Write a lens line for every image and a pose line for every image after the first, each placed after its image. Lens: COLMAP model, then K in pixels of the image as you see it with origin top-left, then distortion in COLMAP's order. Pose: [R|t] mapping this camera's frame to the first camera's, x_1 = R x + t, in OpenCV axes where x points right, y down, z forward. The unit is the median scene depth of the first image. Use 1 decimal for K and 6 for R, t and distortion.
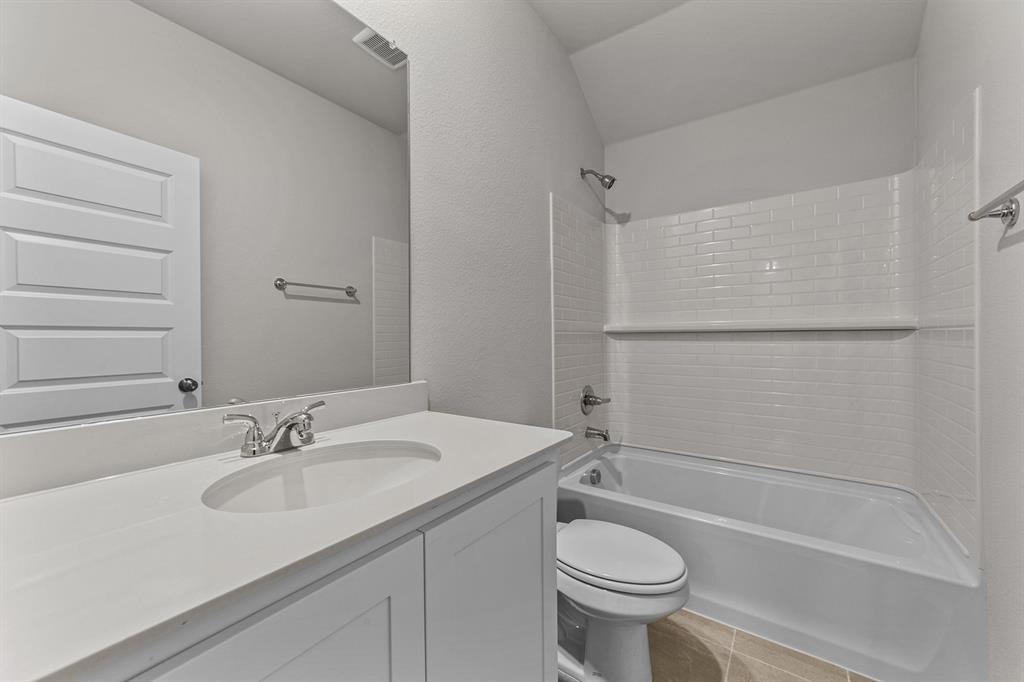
lens RADIAL K [[395.3, 0, 507.7], [0, 395.3, 339.5], [0, 0, 1]] dist [-0.002363, 0.000169]
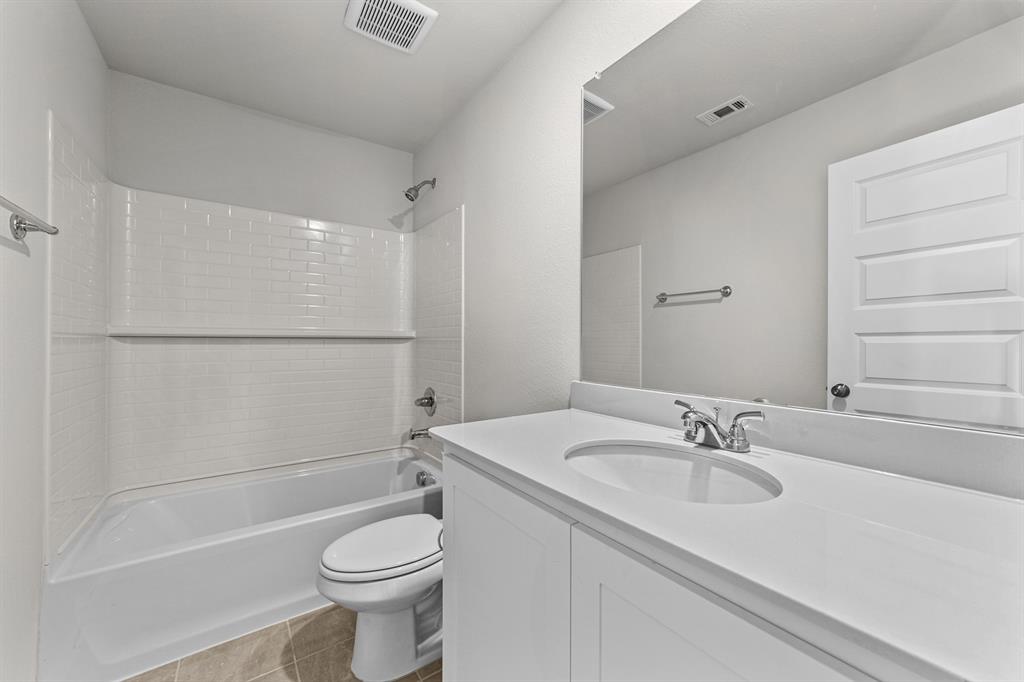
lens RADIAL K [[395.3, 0, 519.6], [0, 395.3, 339.2], [0, 0, 1]] dist [-0.002363, 0.000169]
pose [[0.326020, 0.013614, 0.945265, -0.264214], [0.003409, 0.999873, -0.015576, 0.003758], [-0.945357, 0.008300, 0.325932, 0.135771]]
